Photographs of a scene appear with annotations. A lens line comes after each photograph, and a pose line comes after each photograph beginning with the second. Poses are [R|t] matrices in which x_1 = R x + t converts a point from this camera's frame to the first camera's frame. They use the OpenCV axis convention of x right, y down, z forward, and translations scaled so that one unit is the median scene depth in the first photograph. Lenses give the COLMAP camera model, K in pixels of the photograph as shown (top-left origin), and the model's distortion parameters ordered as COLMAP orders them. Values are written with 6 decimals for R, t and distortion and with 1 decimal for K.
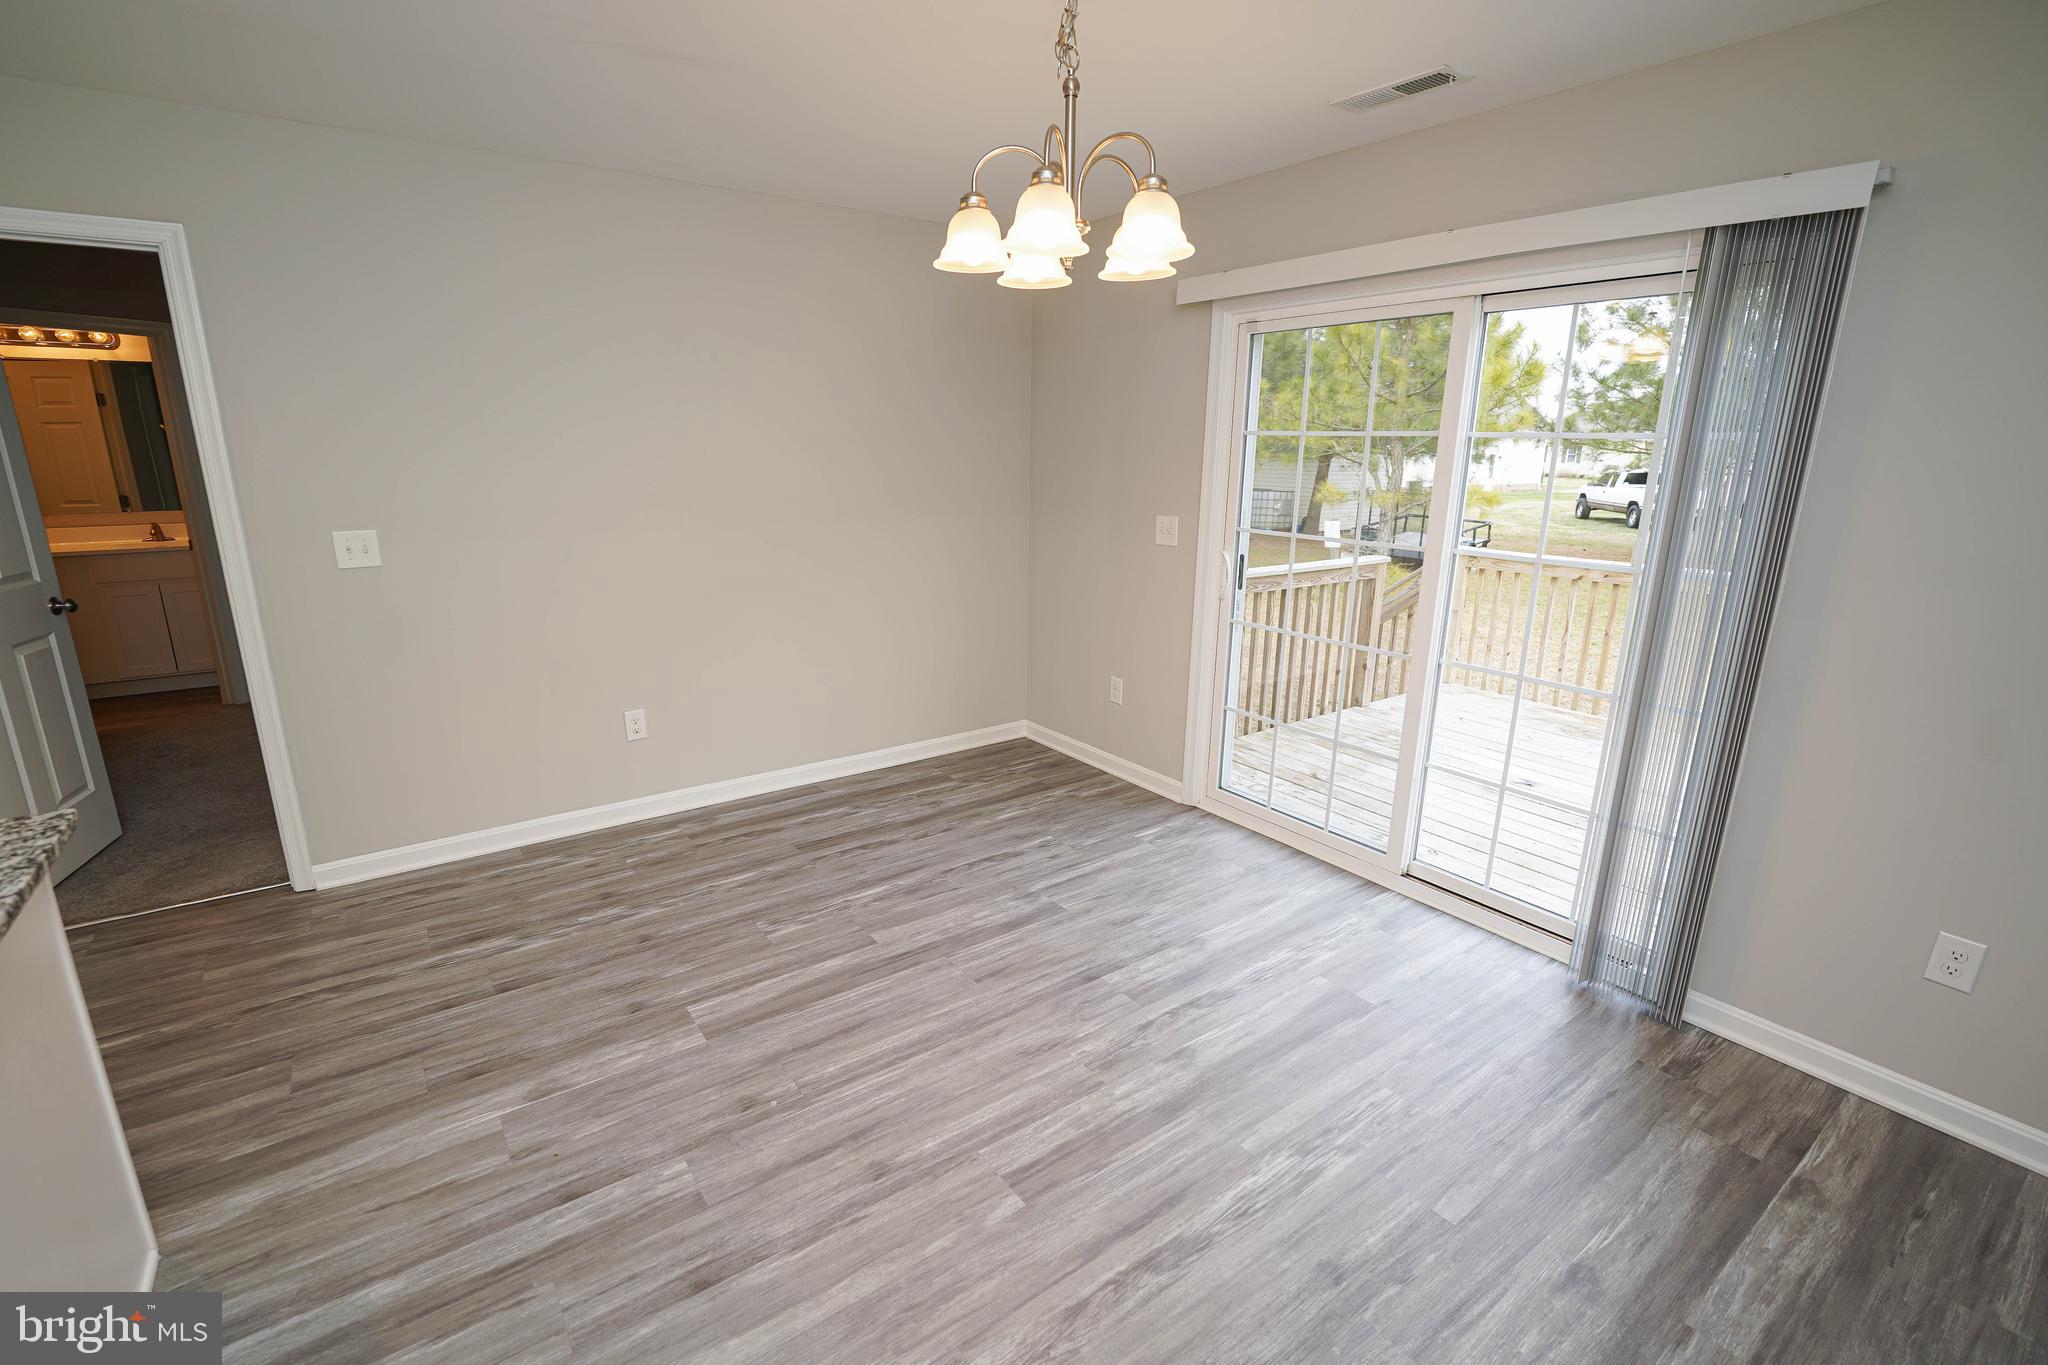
lens RADIAL K [[912.5, 0, 989.1], [0, 912.5, 685.2], [0, 0, 1]] dist [-0.017241, 0.000362]
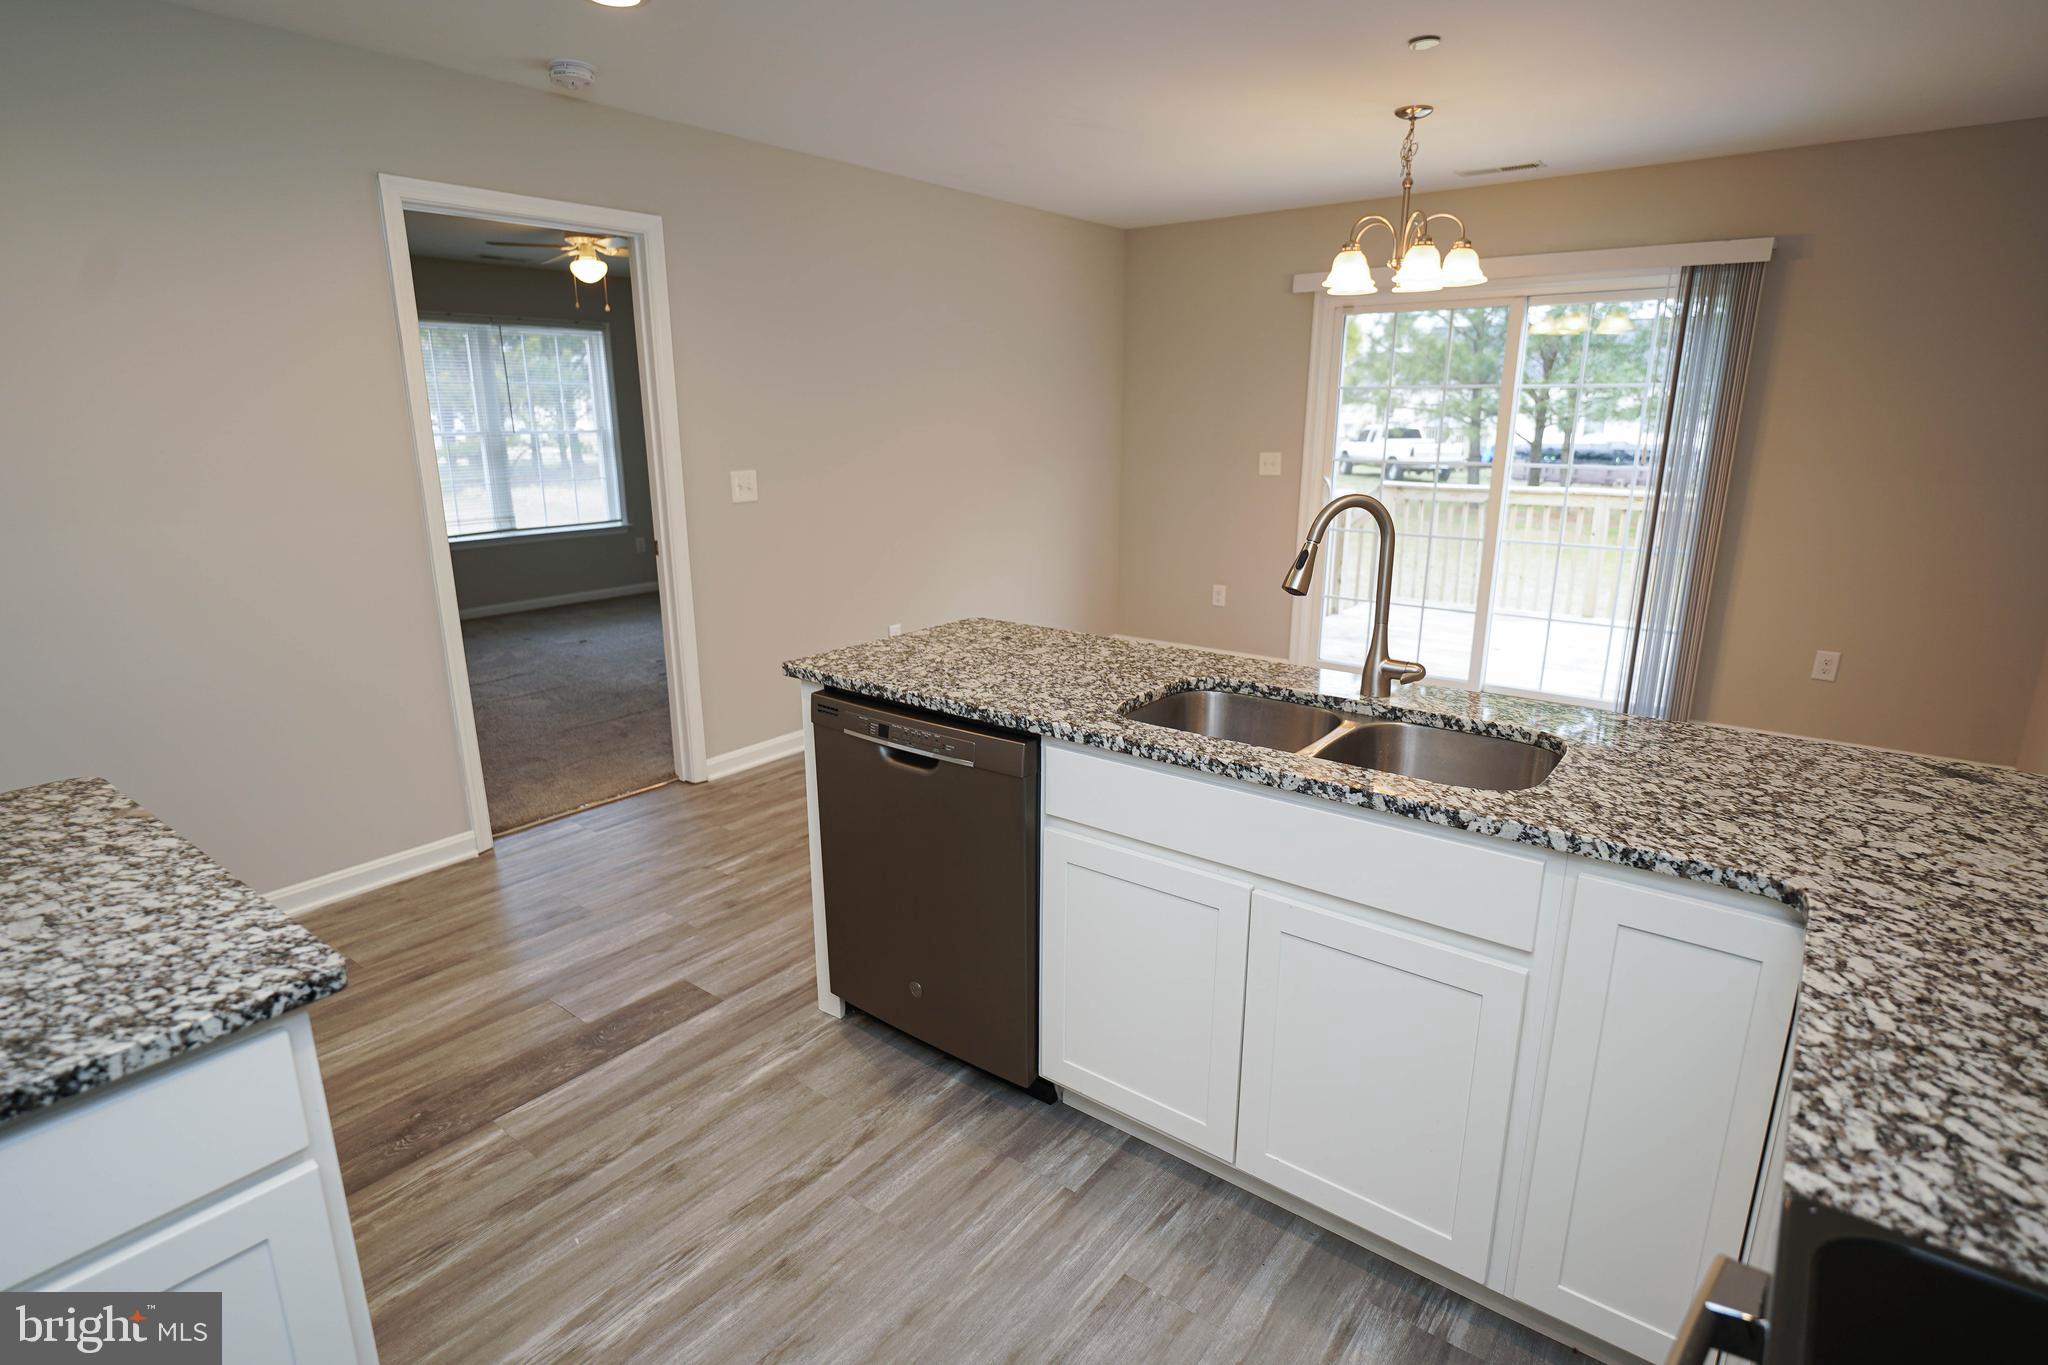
lens RADIAL K [[1049.2, 0, 982.3], [0, 1049.2, 696.3], [0, 0, 1]] dist [-0.014007, -0.000031]
pose [[0.962239, -0.082360, 0.259446, -1.060537], [0.080317, 0.996598, 0.018485, 0.172041], [-0.260086, 0.003051, 0.965581, -0.572201]]
